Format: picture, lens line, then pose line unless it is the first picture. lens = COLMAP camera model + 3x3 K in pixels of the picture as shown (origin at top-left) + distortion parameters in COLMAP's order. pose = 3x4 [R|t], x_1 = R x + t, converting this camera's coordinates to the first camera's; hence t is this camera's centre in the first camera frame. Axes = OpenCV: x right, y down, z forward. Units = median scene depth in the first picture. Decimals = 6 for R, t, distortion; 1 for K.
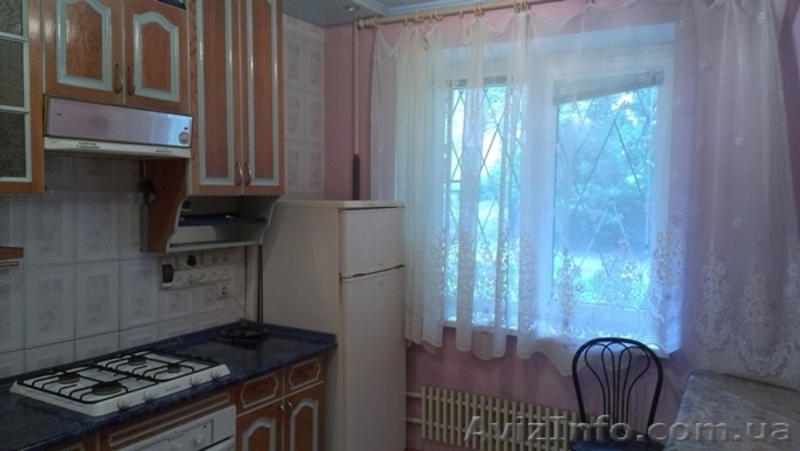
lens RADIAL K [[655.5, 0, 397.7], [0, 655.5, 242.5], [0, 0, 1]] dist [0.004268, 0.000418]
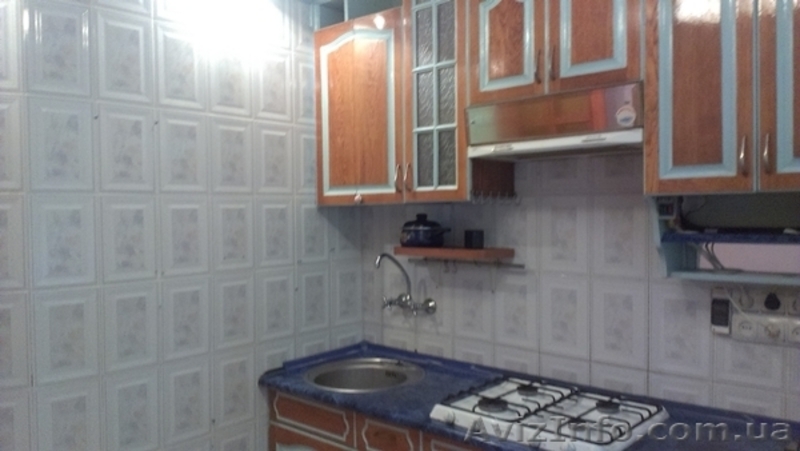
lens RADIAL K [[655.5, 0, 397.7], [0, 655.5, 242.5], [0, 0, 1]] dist [0.004268, 0.000418]
pose [[-0.243961, 0.034280, -0.969179, 0.445138], [-0.067300, 0.996367, 0.052182, -0.043568], [0.967447, 0.077956, -0.240768, 0.964545]]
